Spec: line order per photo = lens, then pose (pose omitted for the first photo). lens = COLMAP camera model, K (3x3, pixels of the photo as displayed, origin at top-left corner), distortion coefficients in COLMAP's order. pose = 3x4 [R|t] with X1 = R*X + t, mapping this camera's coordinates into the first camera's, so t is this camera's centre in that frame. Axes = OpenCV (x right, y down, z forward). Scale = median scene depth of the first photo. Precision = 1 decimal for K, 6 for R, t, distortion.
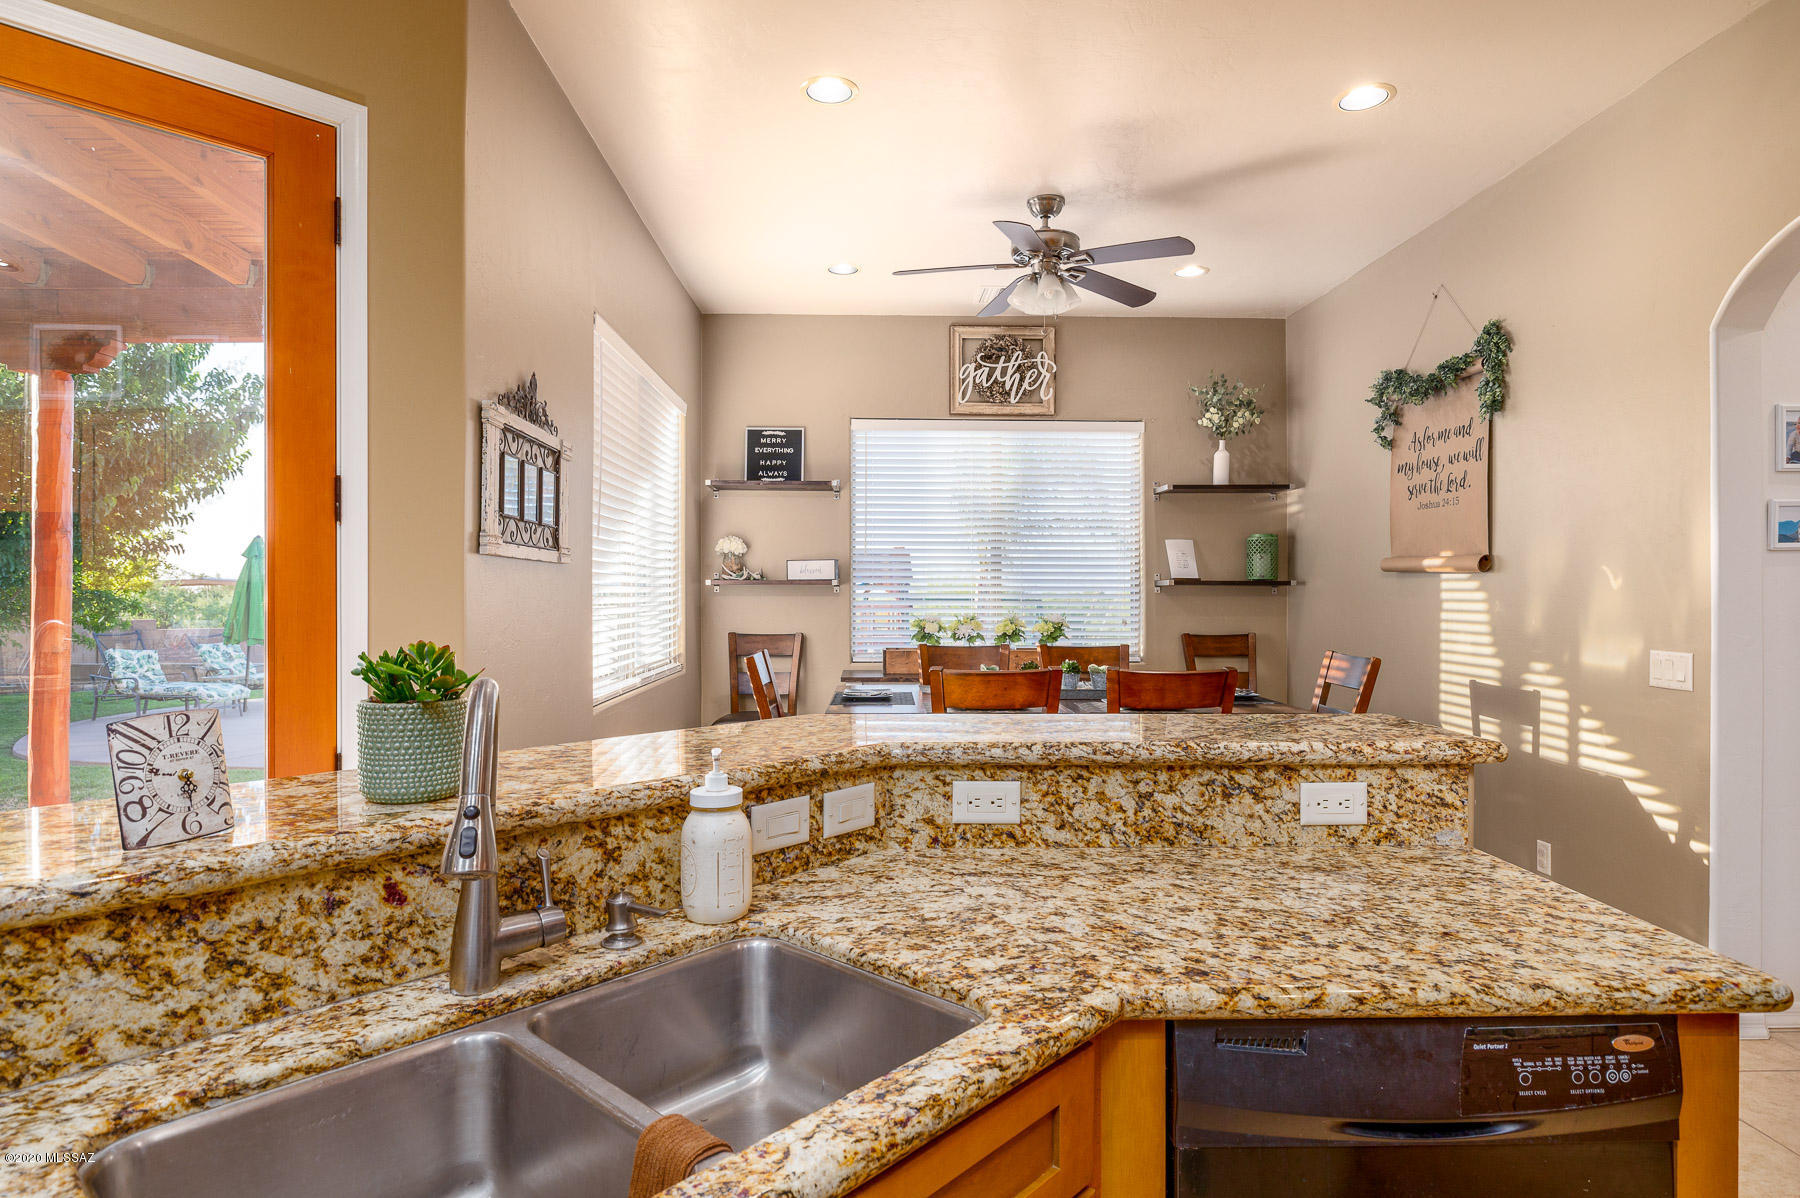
lens RADIAL K [[985.1, 0, 904.1], [0, 985.1, 591.7], [0, 0, 1]] dist [-0.006946, 0.003202]
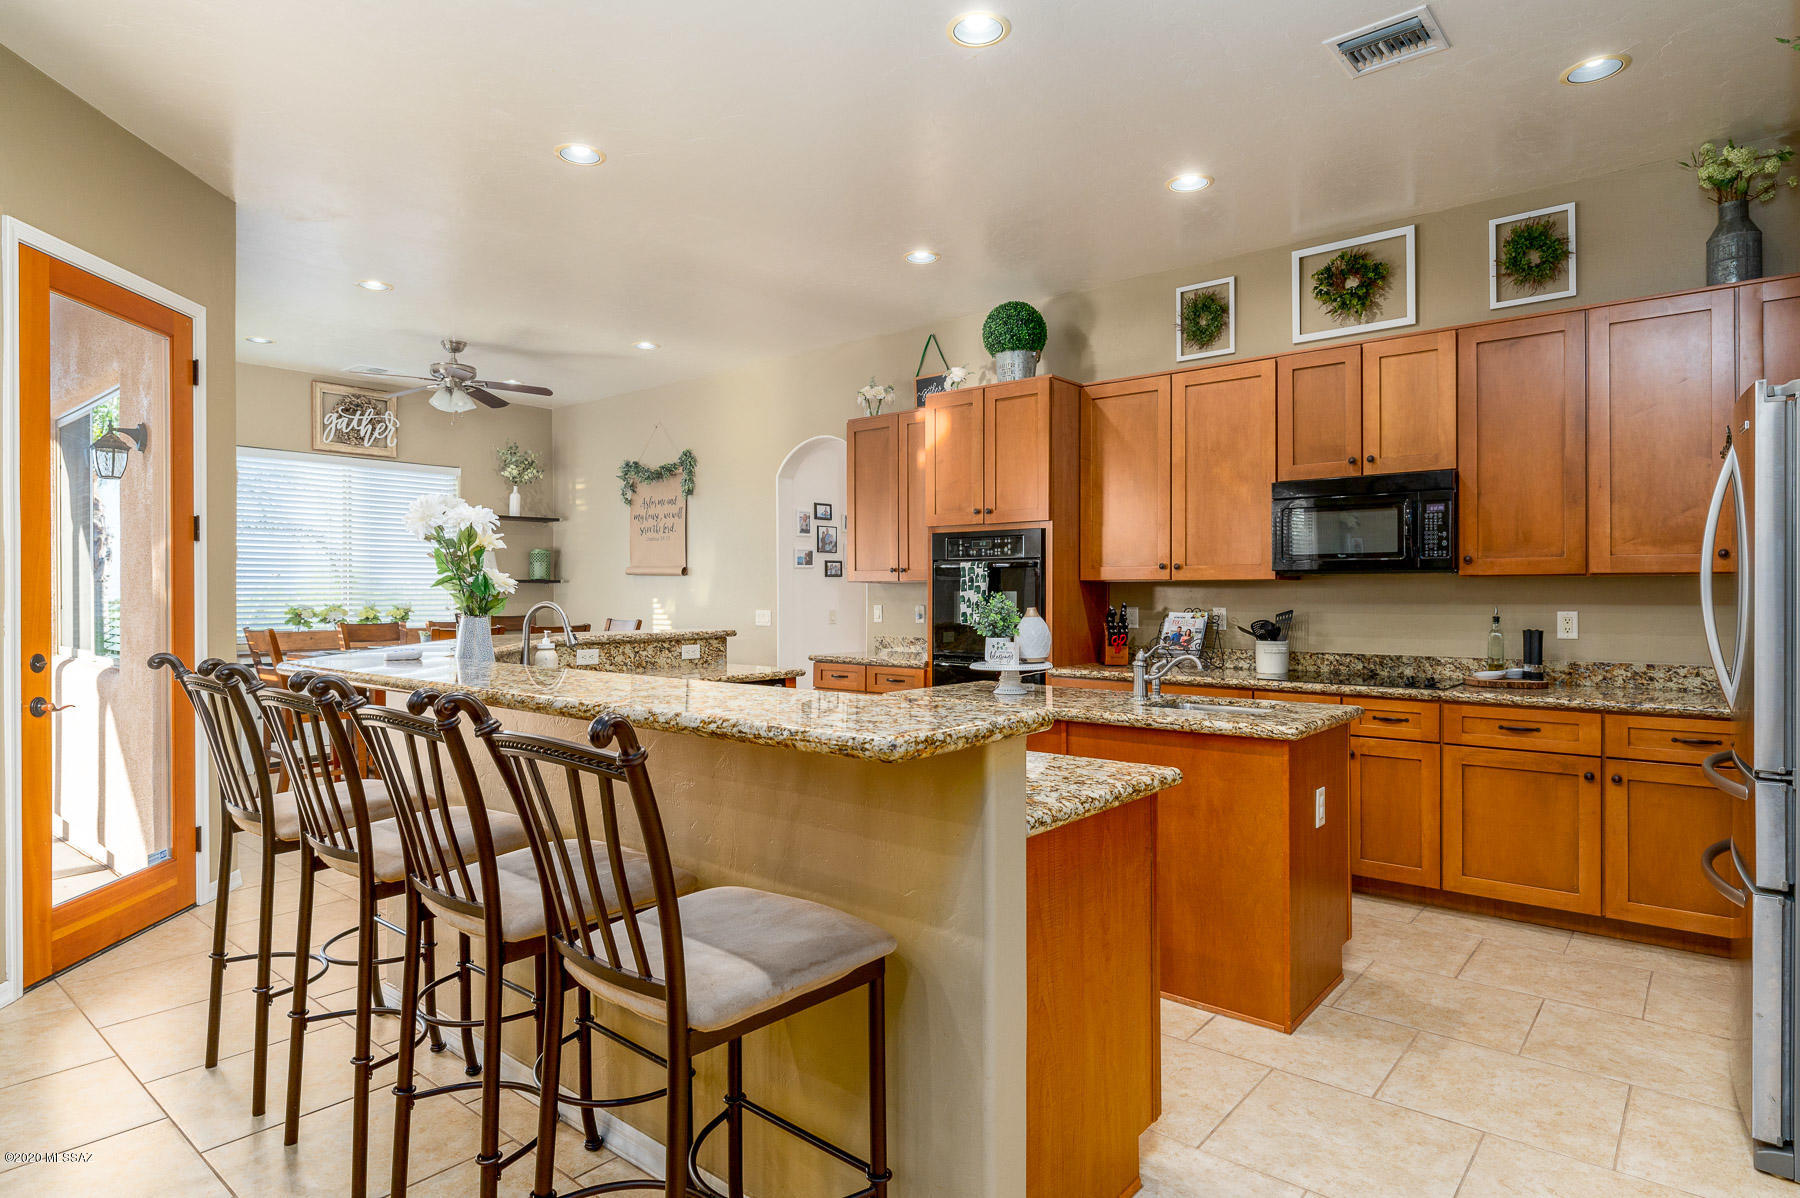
lens RADIAL K [[985.1, 0, 895.8], [0, 985.1, 593.4], [0, 0, 1]] dist [-0.006946, 0.003202]
pose [[0.669234, -0.003844, 0.743042, -0.413275], [0.004013, 0.999991, 0.001558, 0.009975], [-0.743041, 0.001939, 0.669243, -0.444232]]
